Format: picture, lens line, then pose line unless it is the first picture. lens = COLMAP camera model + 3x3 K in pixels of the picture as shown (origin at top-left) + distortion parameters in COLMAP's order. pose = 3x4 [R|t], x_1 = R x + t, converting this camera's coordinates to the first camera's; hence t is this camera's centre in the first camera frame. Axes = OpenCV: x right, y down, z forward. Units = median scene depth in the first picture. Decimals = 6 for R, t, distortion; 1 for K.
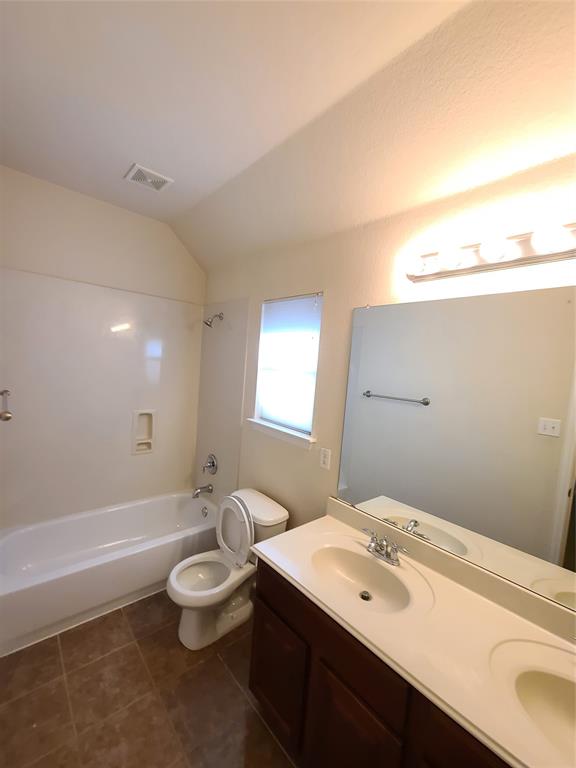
lens RADIAL K [[315.4, 0, 282.1], [0, 315.4, 382.4], [0, 0, 1]] dist [0.011482, -0.003376]
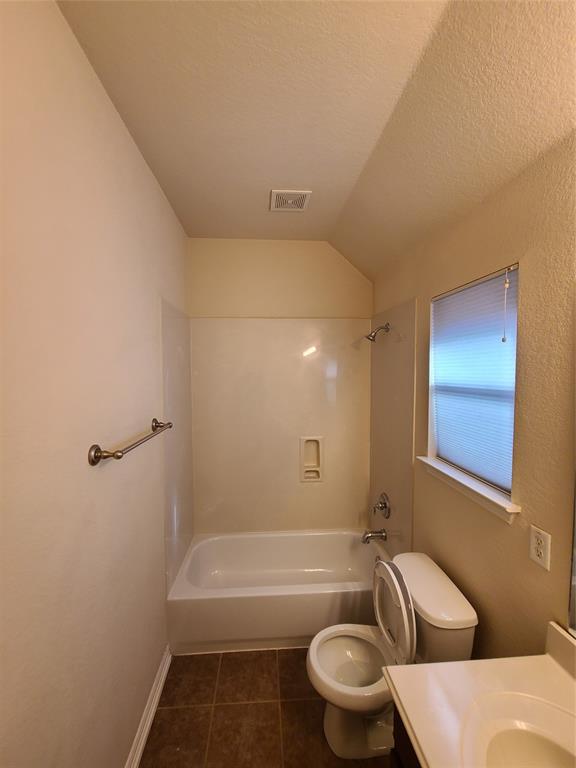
lens RADIAL K [[315.4, 0, 290.0], [0, 315.4, 383.2], [0, 0, 1]] dist [0.011482, -0.003376]
pose [[0.792260, -0.048713, -0.608236, 0.130232], [0.027866, 0.998657, -0.043685, -0.041603], [0.609547, 0.017661, 0.792553, 0.233148]]
